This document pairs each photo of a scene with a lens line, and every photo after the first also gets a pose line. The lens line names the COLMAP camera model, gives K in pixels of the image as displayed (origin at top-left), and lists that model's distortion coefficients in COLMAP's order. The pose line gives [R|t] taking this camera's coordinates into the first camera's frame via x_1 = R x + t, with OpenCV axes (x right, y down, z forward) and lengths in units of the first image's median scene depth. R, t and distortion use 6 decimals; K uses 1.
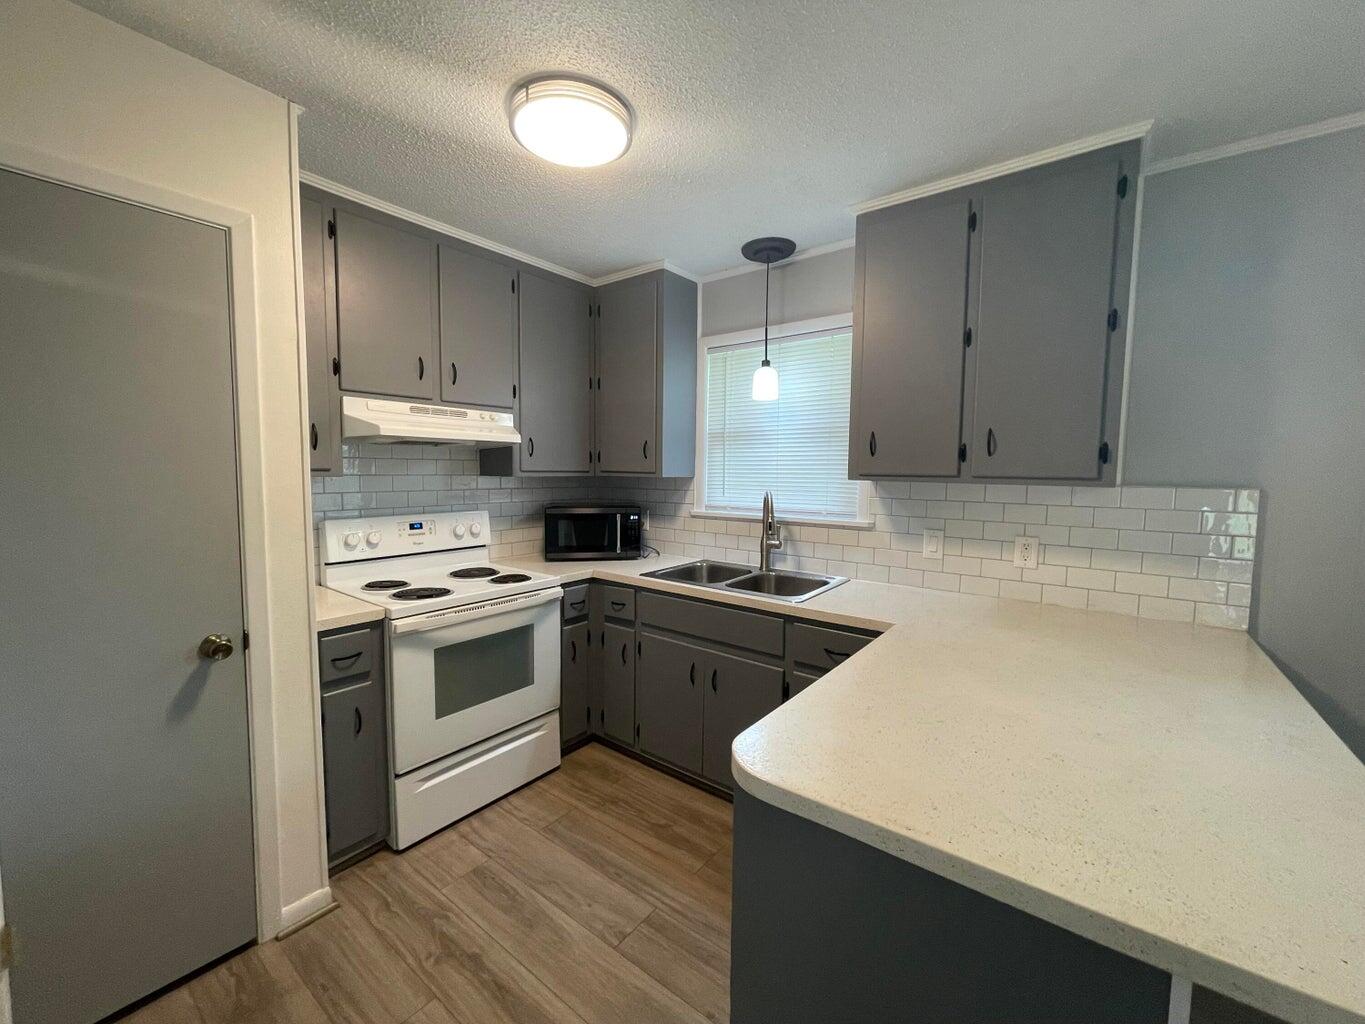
lens RADIAL K [[552.5, 0, 679.5], [0, 552.5, 507.9], [0, 0, 1]] dist [-0.003556, 0.000003]
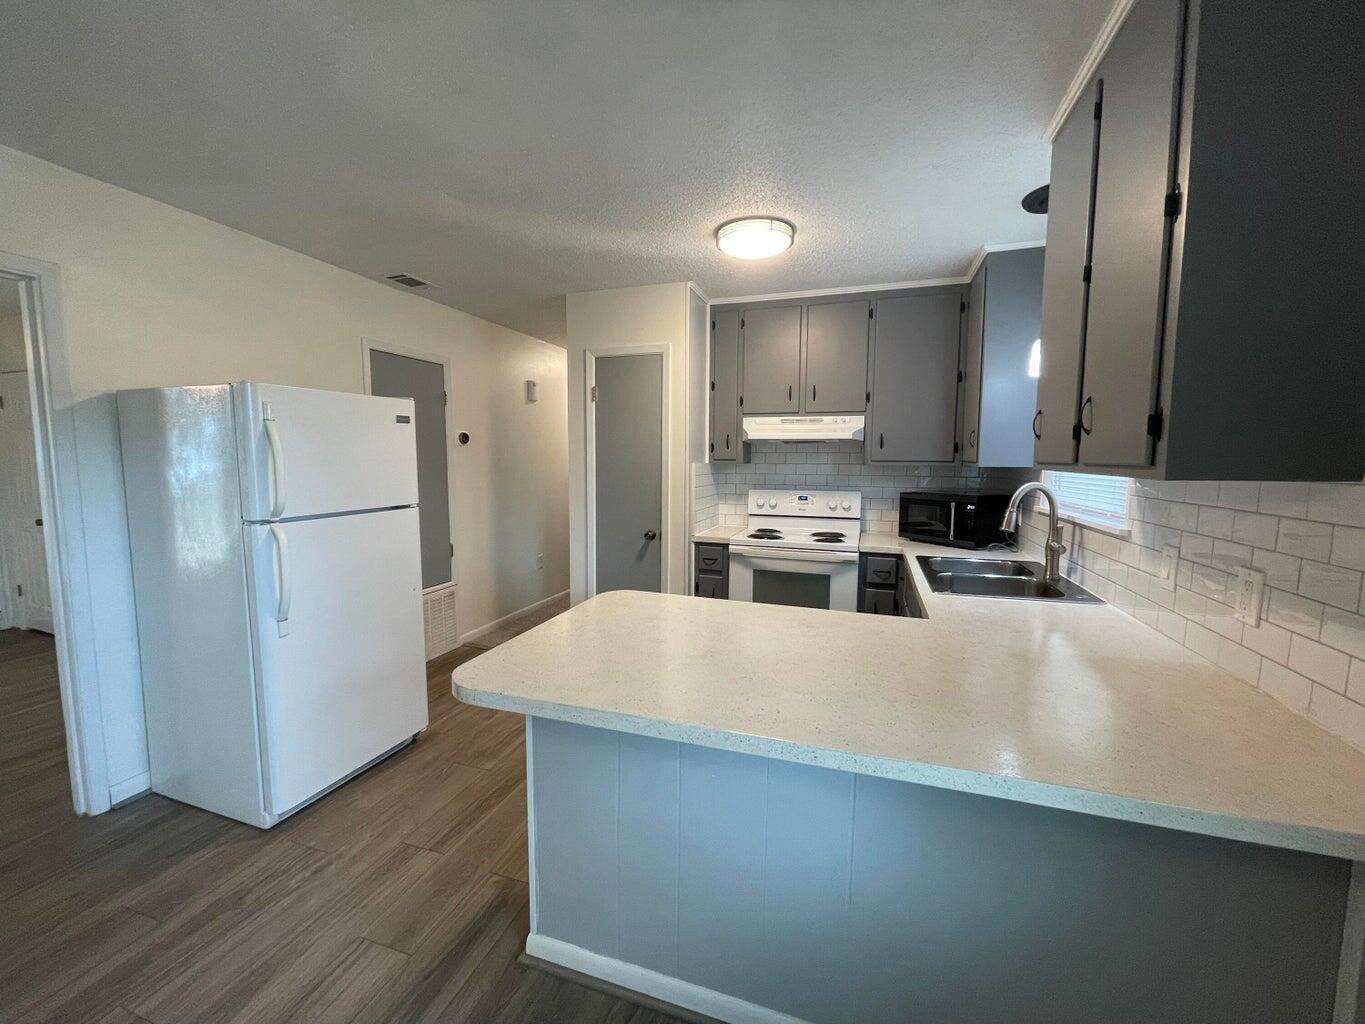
lens RADIAL K [[552.5, 0, 676.5], [0, 552.5, 514.9], [0, 0, 1]] dist [-0.003556, 0.000003]
pose [[0.313135, 0.088164, -0.945608, 0.892209], [-0.068576, 0.995182, 0.070077, -0.003153], [0.947230, 0.042902, 0.317672, 0.225724]]
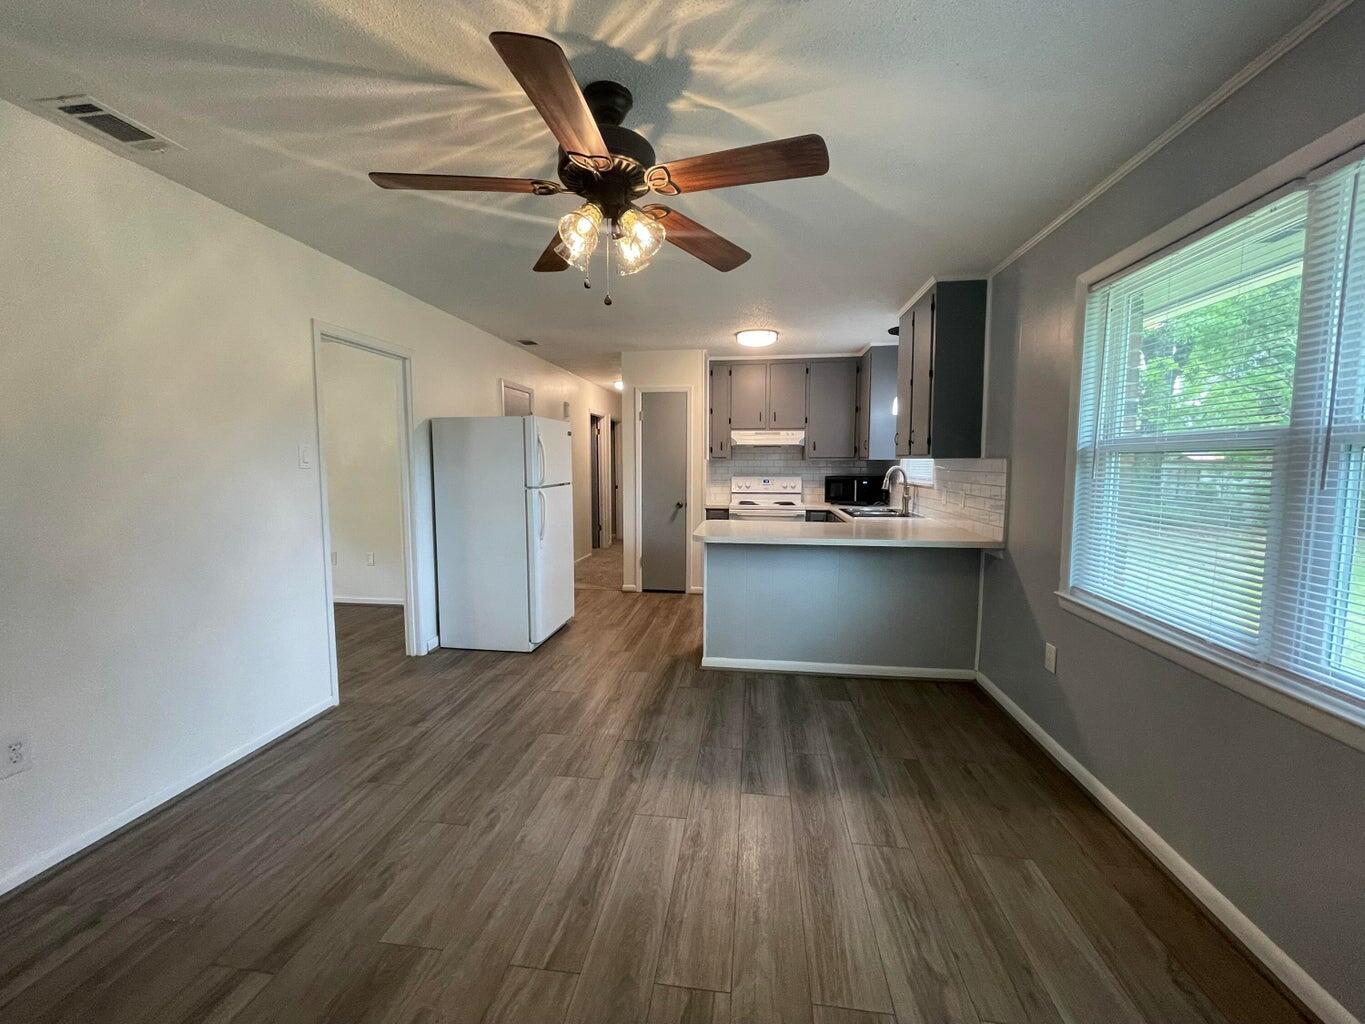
lens RADIAL K [[552.5, 0, 673.1], [0, 552.5, 517.5], [0, 0, 1]] dist [-0.003556, 0.000003]
pose [[0.481585, 0.076123, -0.873087, 1.534815], [-0.056337, 0.996849, 0.055839, 0.084062], [0.874587, 0.022296, 0.484356, -0.540750]]
